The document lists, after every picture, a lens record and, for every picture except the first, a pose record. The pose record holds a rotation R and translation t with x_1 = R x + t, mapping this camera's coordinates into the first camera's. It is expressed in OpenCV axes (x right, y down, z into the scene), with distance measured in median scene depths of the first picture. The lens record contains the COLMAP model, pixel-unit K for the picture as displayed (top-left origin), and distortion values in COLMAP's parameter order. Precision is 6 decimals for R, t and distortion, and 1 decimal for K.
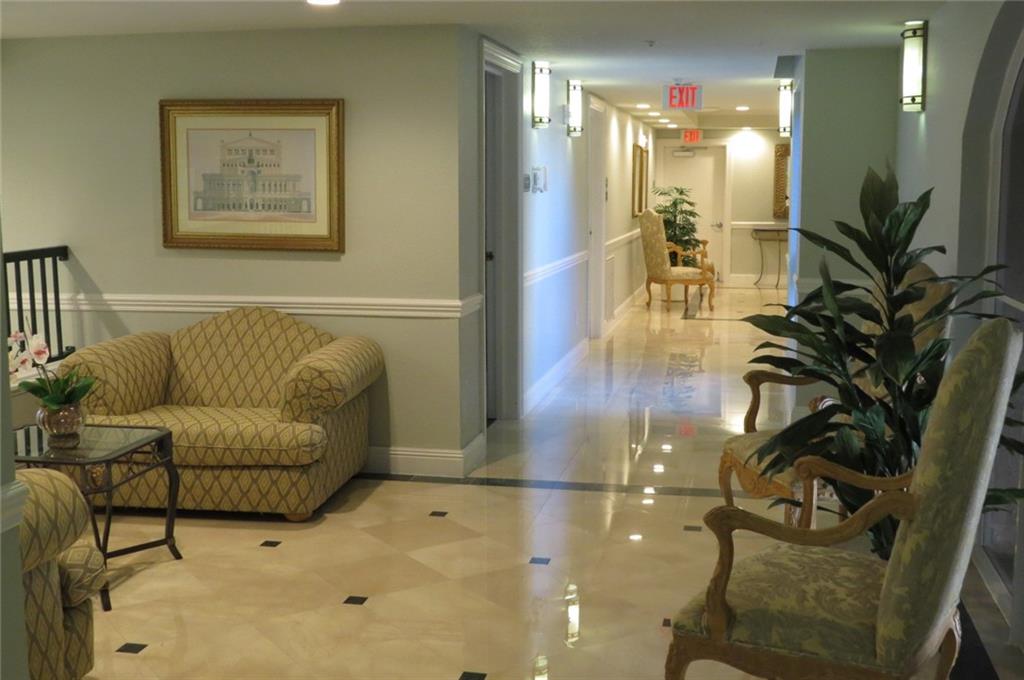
lens RADIAL K [[1249.0, 0, 513.3], [0, 1249.0, 339.4], [0, 0, 1]] dist [-0.039234, 0.000000]
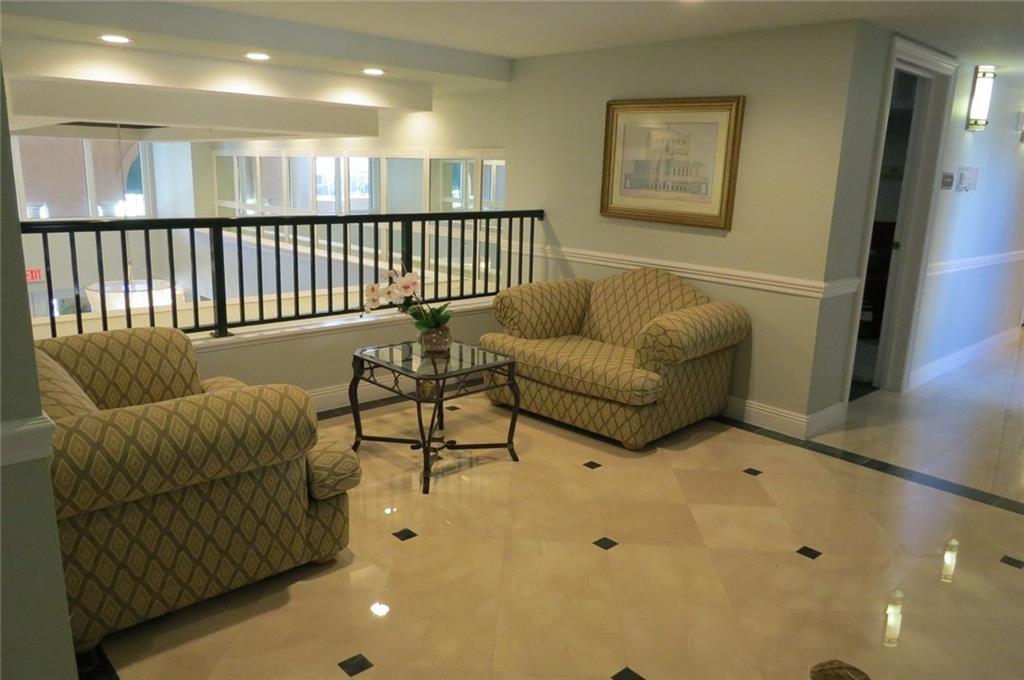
lens RADIAL K [[740.5, 0, 513.0], [0, 740.5, 338.8], [0, 0, 1]] dist [-0.017175, 0.003588]
pose [[0.808196, 0.159381, -0.566936, 0.110256], [-0.111758, 0.986696, 0.118070, -0.028204], [0.578212, -0.032064, 0.815256, 0.311420]]
